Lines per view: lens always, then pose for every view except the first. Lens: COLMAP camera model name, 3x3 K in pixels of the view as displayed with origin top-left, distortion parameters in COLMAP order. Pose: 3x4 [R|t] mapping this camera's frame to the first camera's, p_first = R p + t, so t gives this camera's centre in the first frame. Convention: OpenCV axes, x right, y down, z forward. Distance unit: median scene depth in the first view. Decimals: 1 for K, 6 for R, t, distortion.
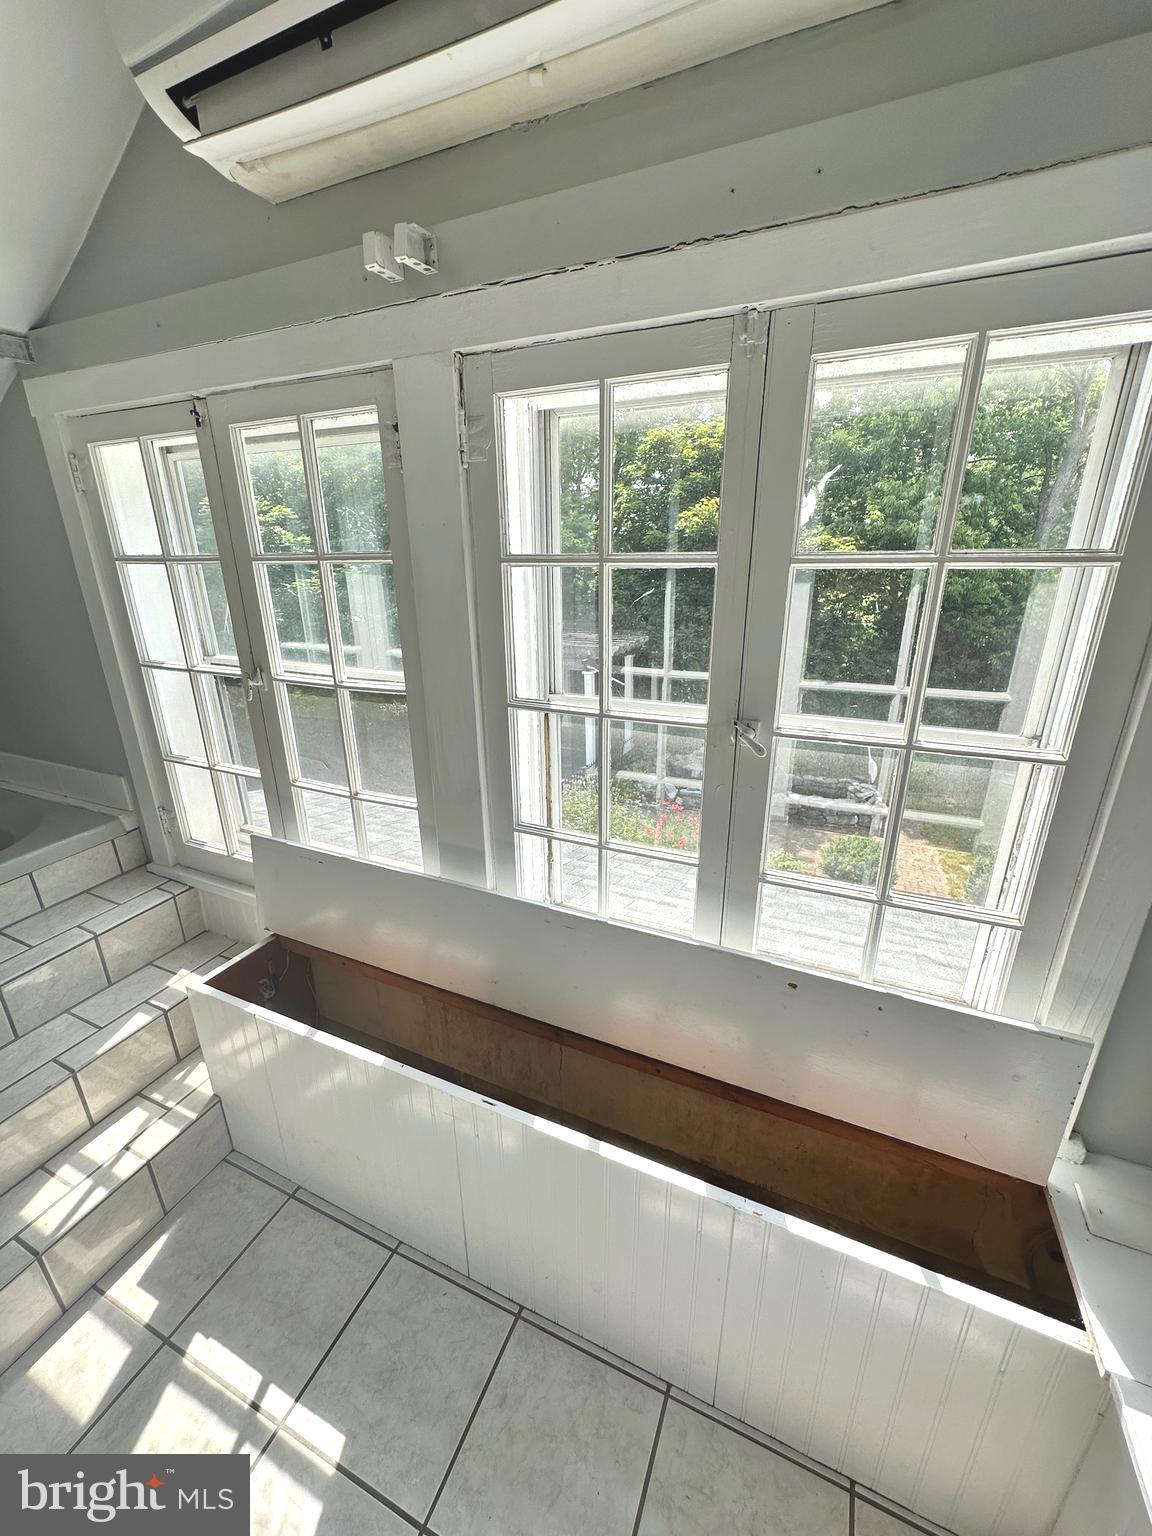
lens RADIAL K [[612.2, 0, 572.9], [0, 612.2, 764.3], [0, 0, 1]] dist [-0.001644, 0.000626]
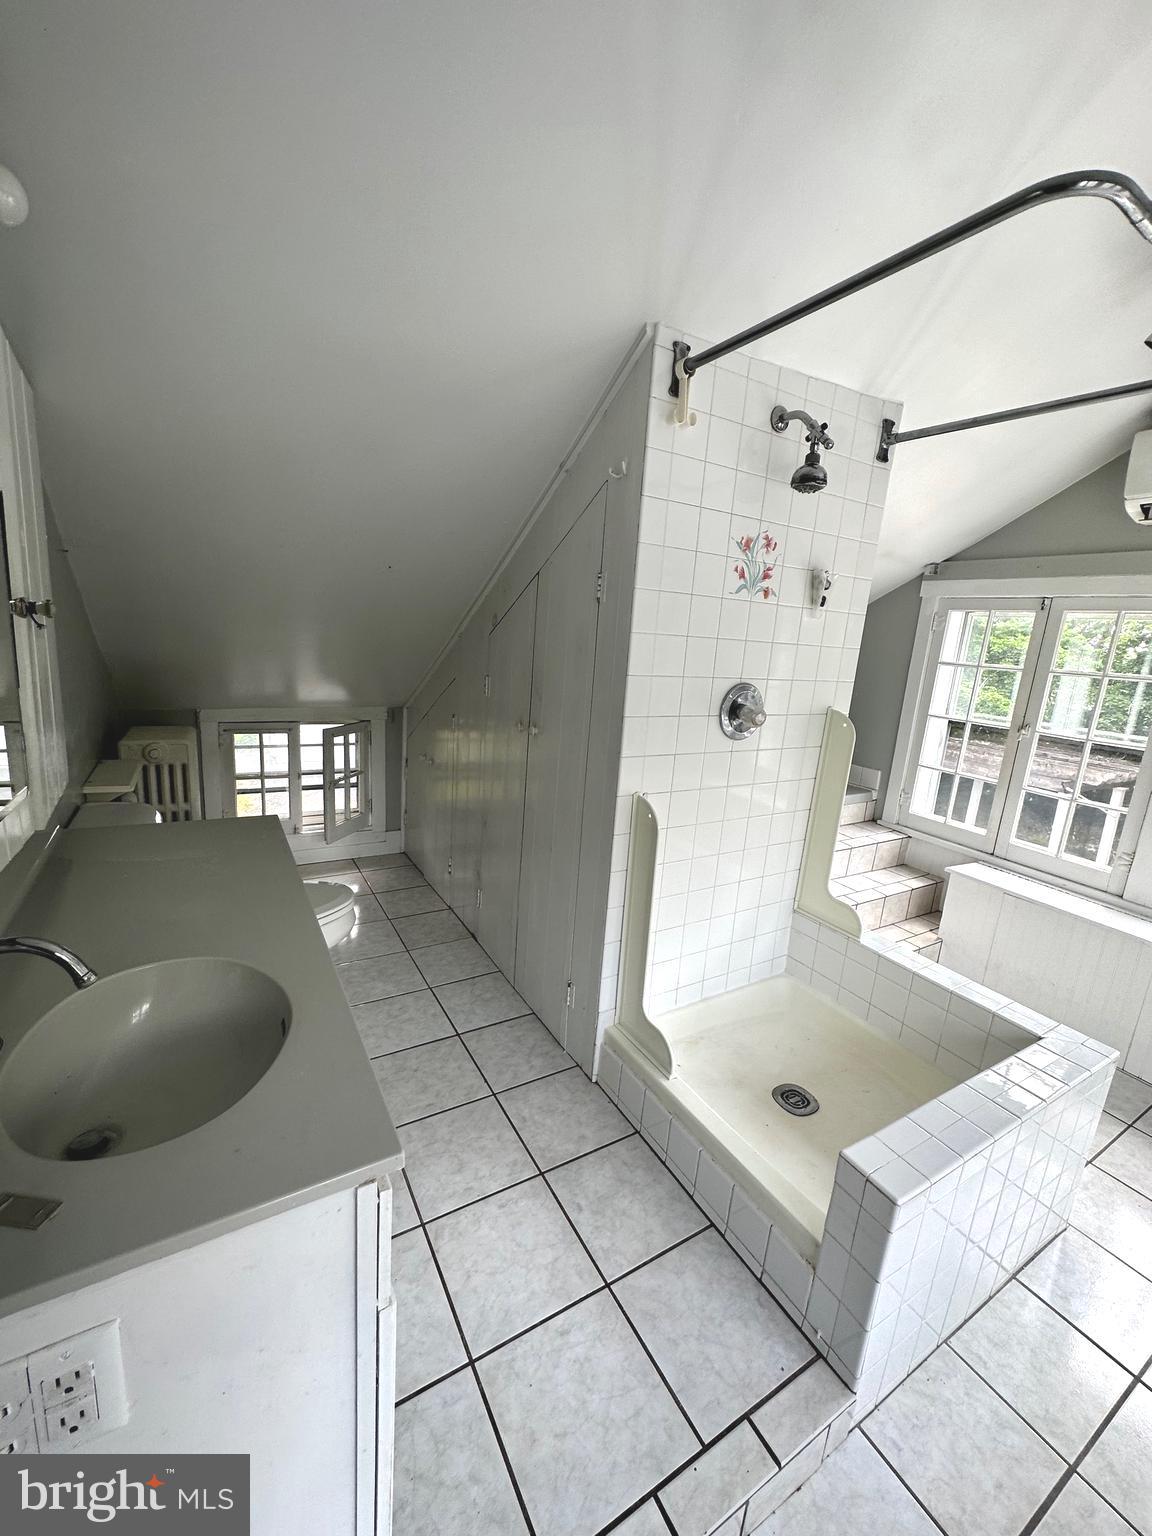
lens RADIAL K [[612.2, 0, 571.5], [0, 612.2, 764.3], [0, 0, 1]] dist [-0.001644, 0.000626]
pose [[0.807278, 0.190545, -0.558565, -0.567479], [-0.269866, 0.960884, -0.062240, 0.467108], [0.524857, 0.200983, 0.827122, -1.318417]]
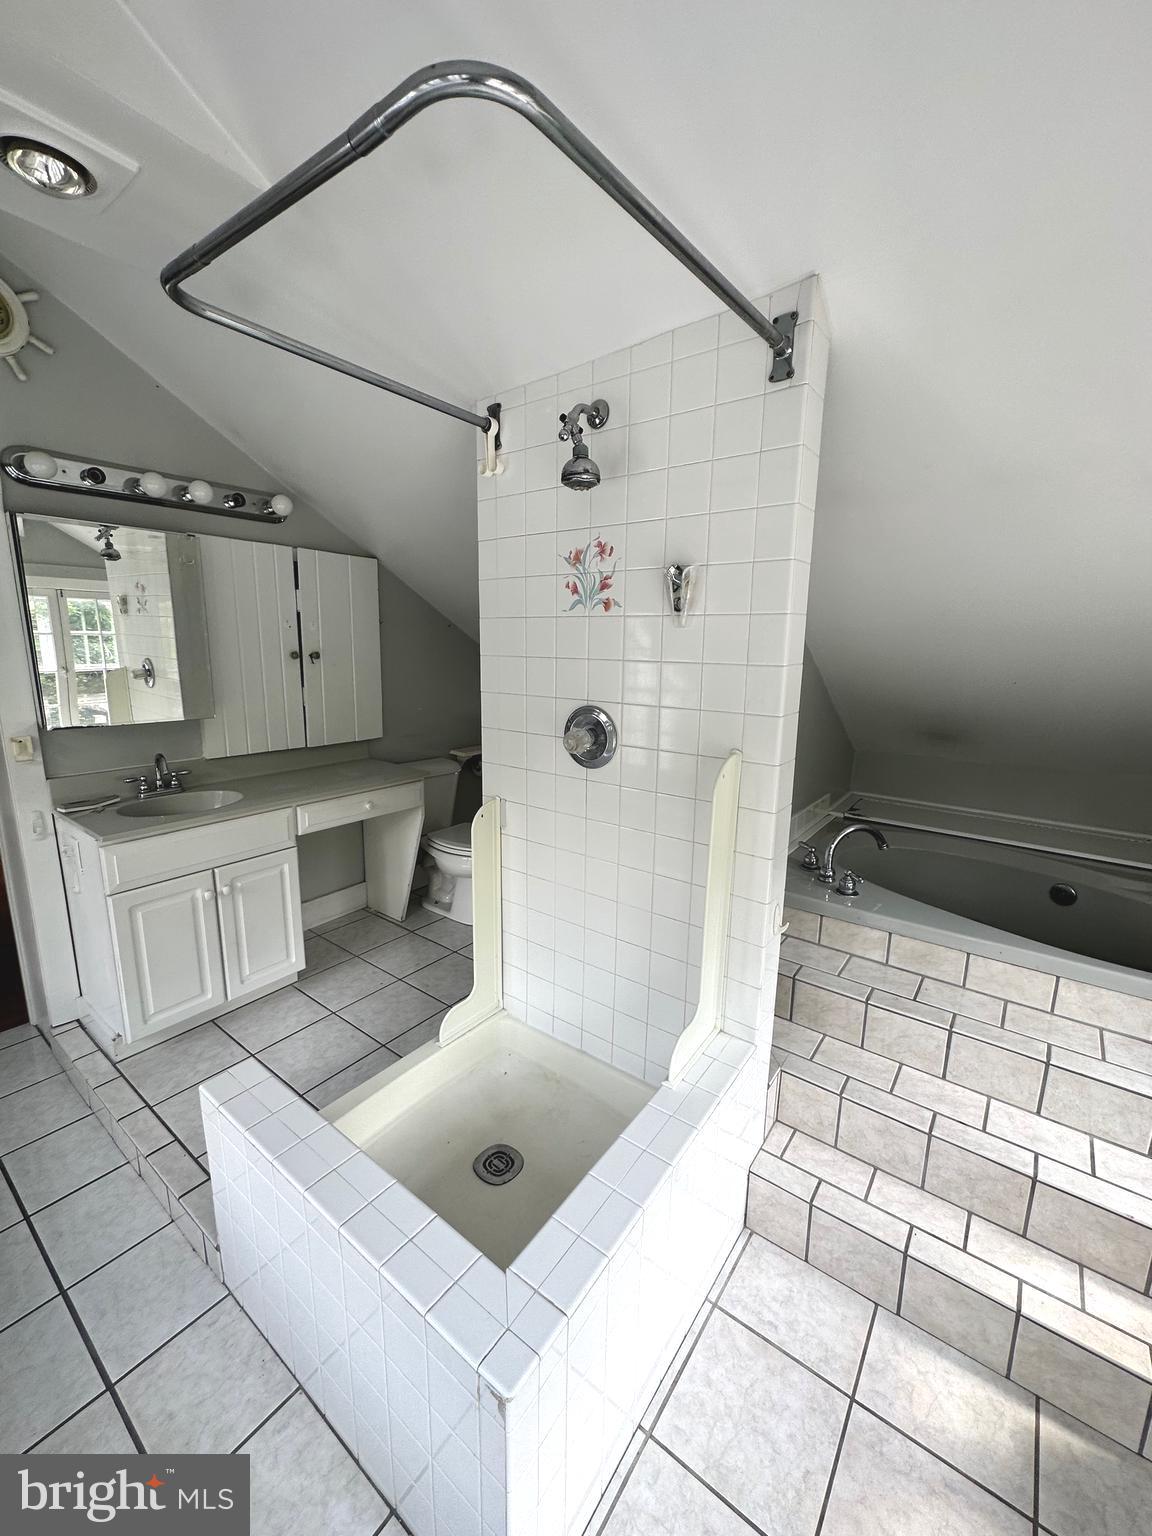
lens RADIAL K [[612.2, 0, 576.9], [0, 612.2, 763.2], [0, 0, 1]] dist [-0.001644, 0.000626]
pose [[-0.221446, 0.198992, -0.954654, 0.419368], [-0.339327, 0.902057, 0.266740, -0.320785], [0.914232, 0.383008, -0.132233, 0.692698]]
